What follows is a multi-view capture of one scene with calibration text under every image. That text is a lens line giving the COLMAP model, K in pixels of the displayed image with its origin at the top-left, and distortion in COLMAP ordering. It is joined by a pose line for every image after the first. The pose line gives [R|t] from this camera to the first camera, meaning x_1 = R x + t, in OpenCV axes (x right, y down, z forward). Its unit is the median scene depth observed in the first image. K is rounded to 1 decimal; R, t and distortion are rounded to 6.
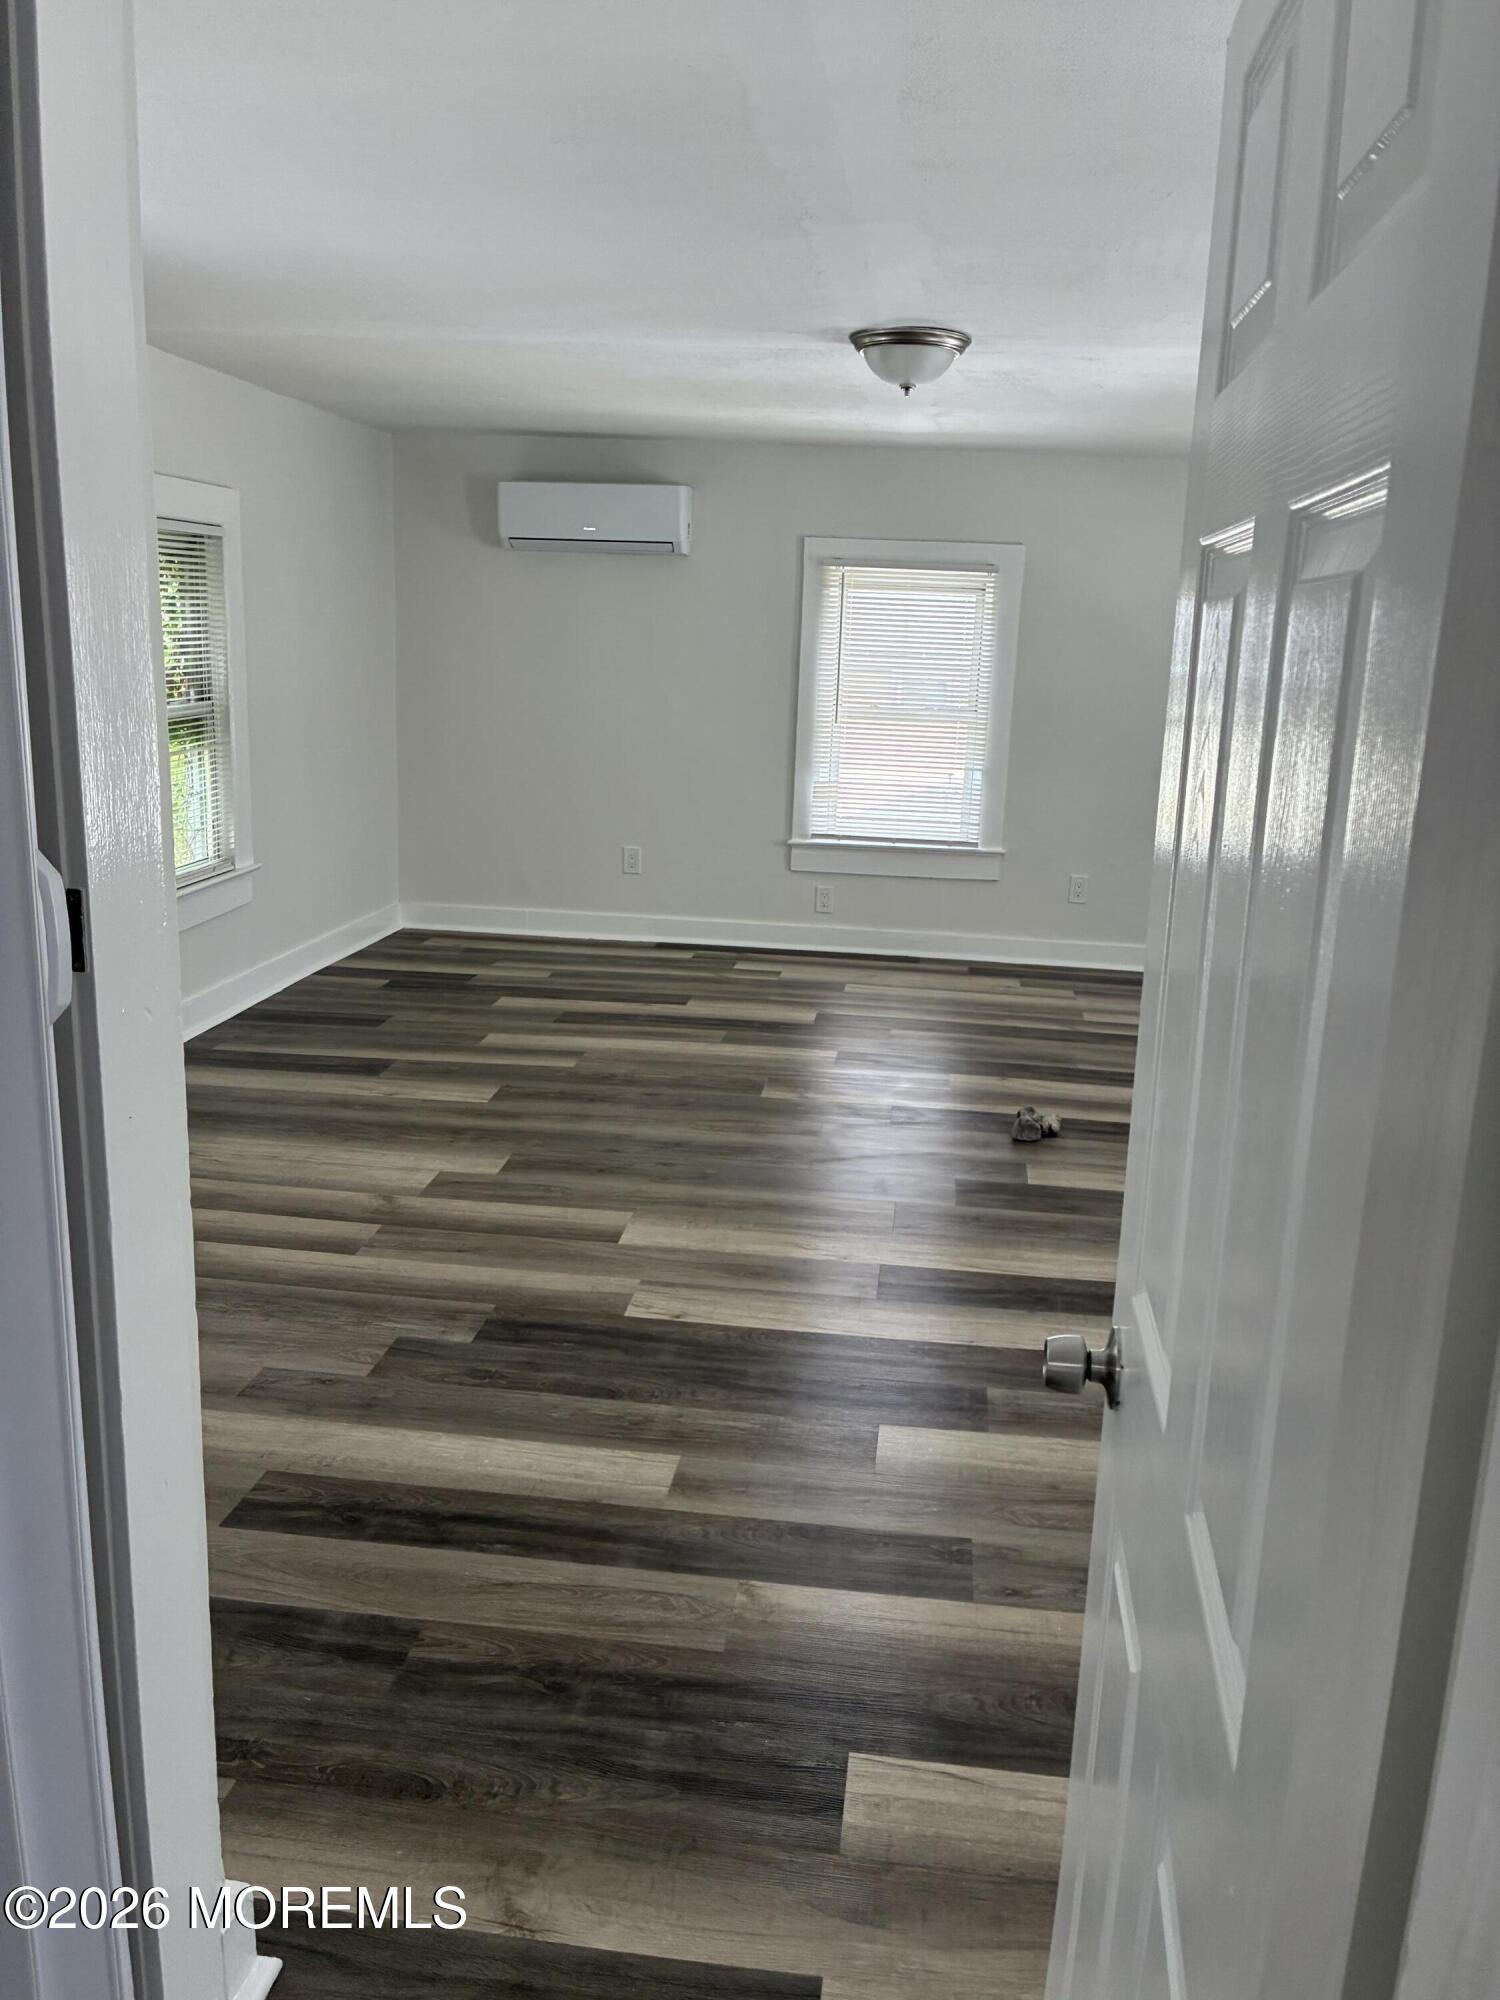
lens RADIAL K [[1528.5, 0, 754.8], [0, 1528.5, 990.2], [0, 0, 1]] dist [0.045535, -0.074679]
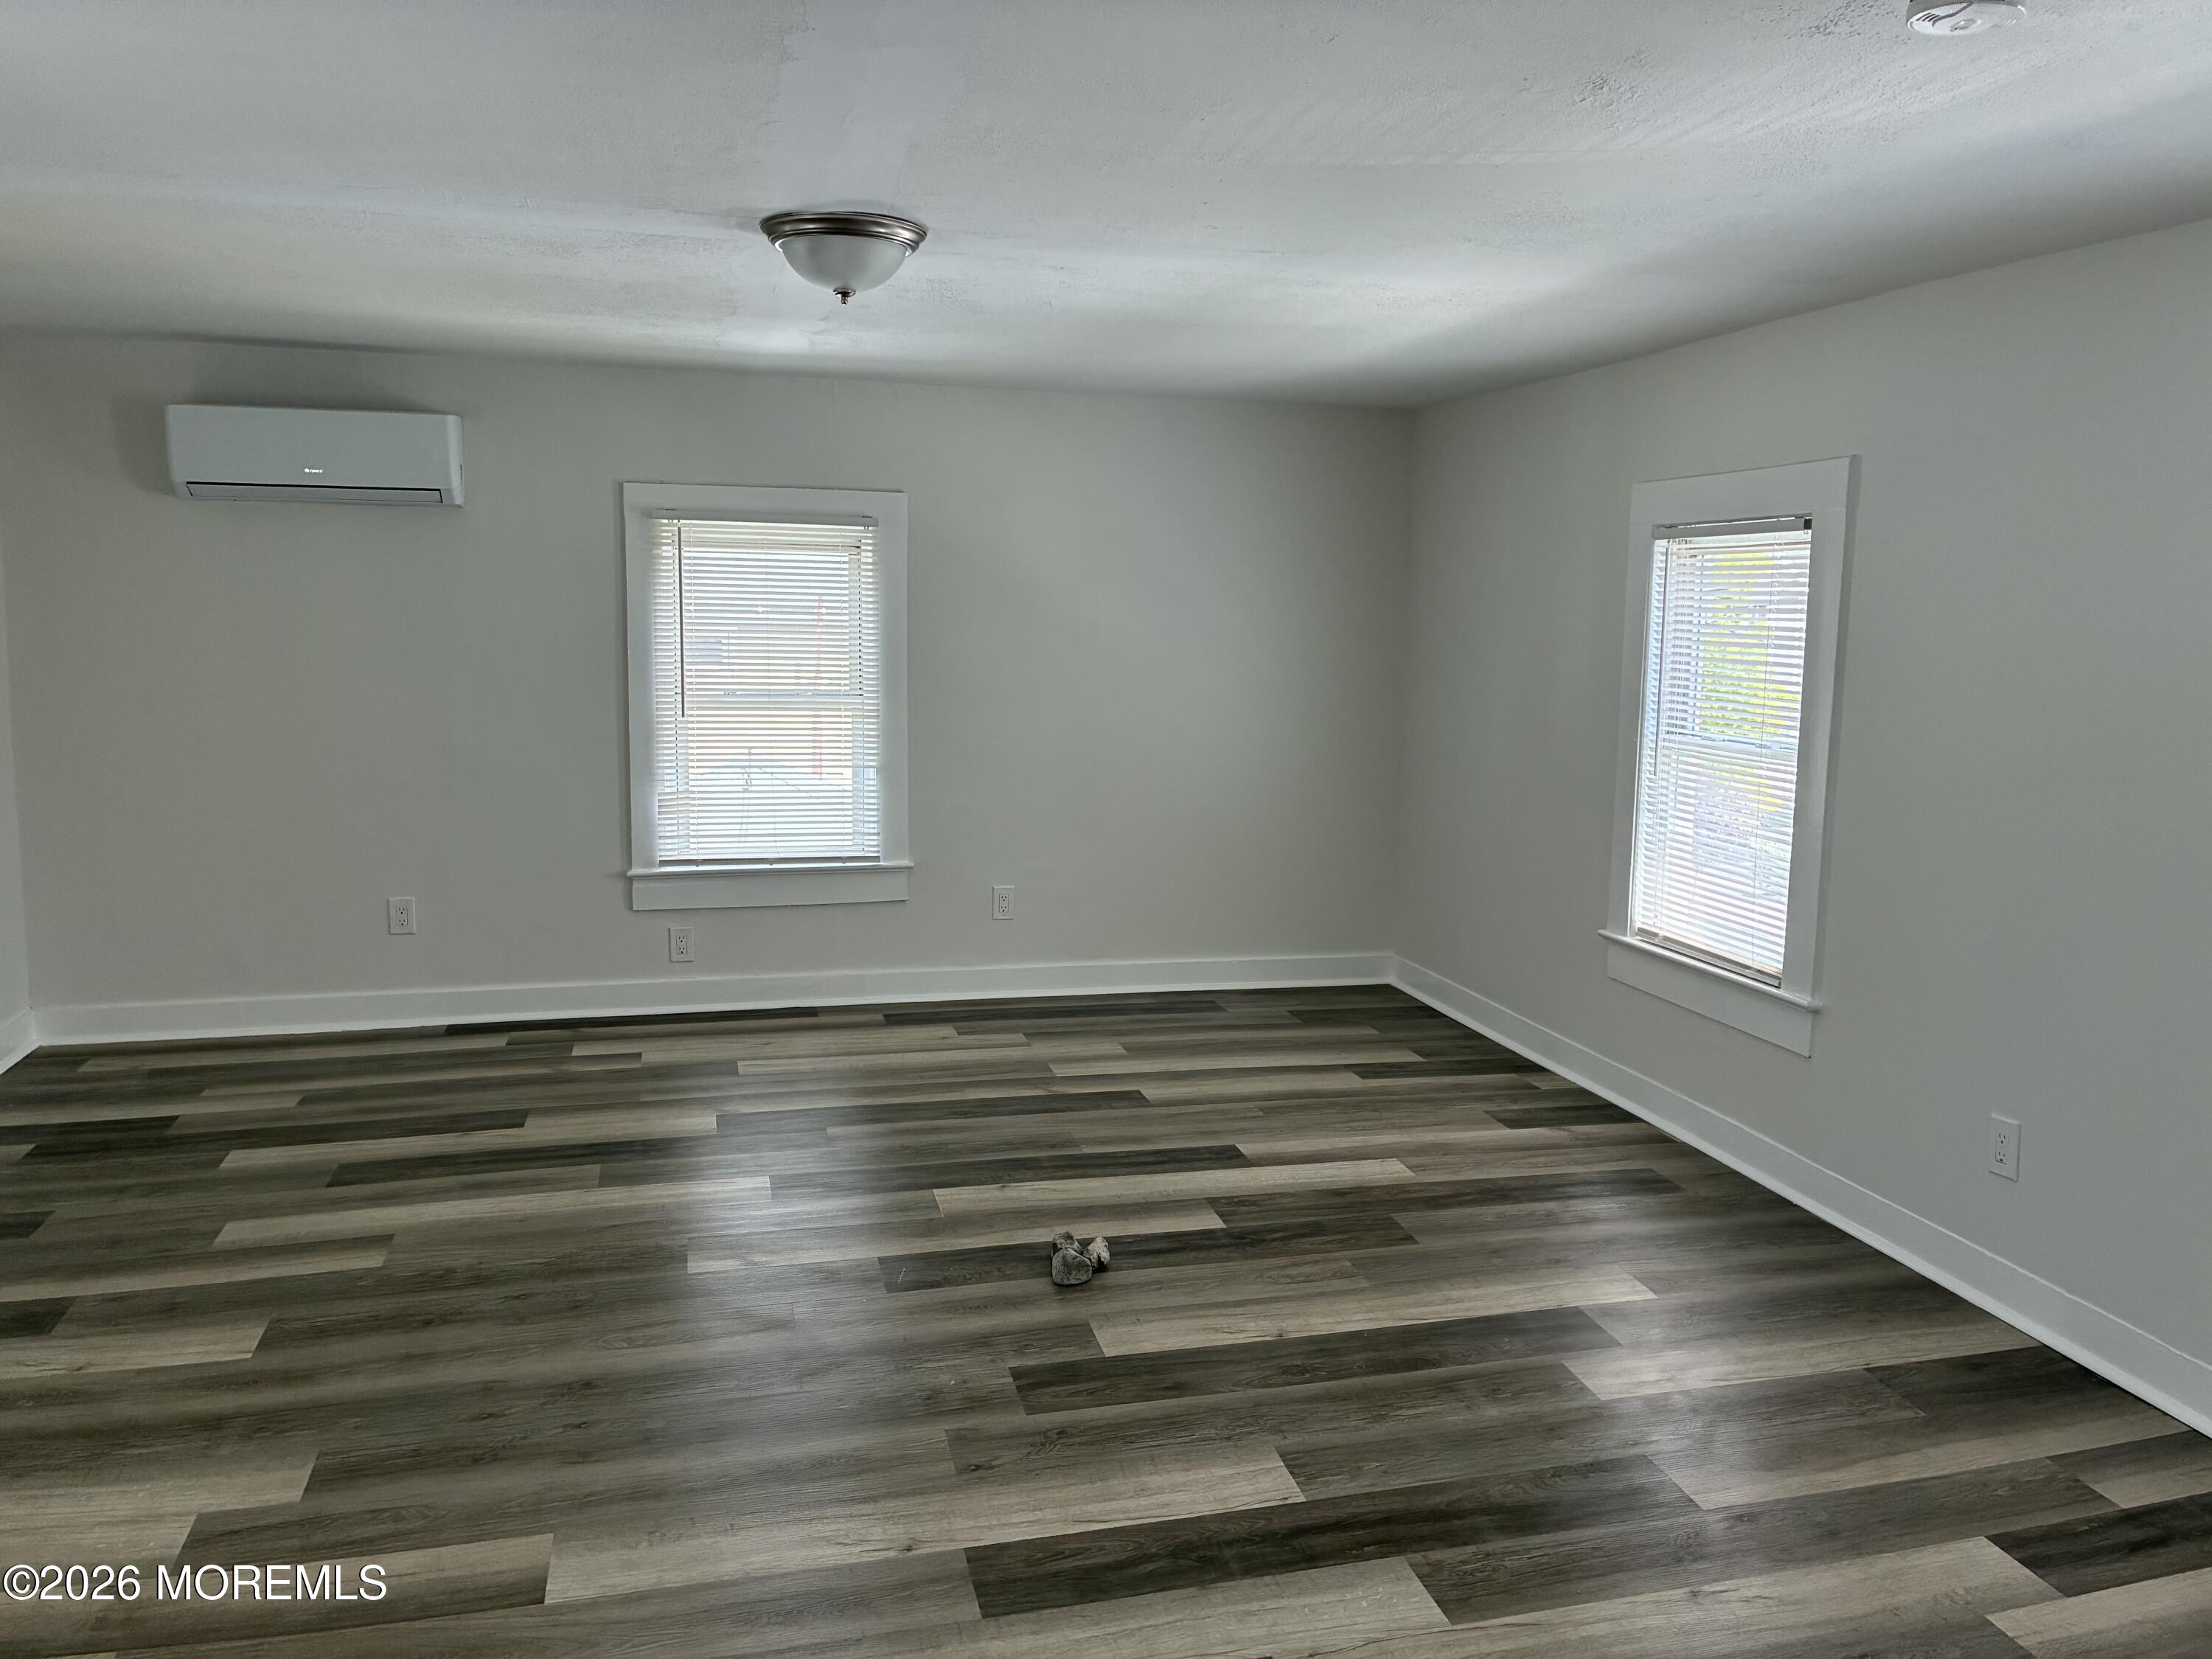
lens RADIAL K [[1690.6, 0, 1118.5], [0, 1690.6, 822.2], [0, 0, 1]] dist [0.045535, -0.074679]
pose [[0.929603, -0.073885, 0.361080, -0.069703], [0.103240, 0.992680, -0.062666, -0.058570], [-0.353806, 0.095533, 0.930427, 0.169747]]
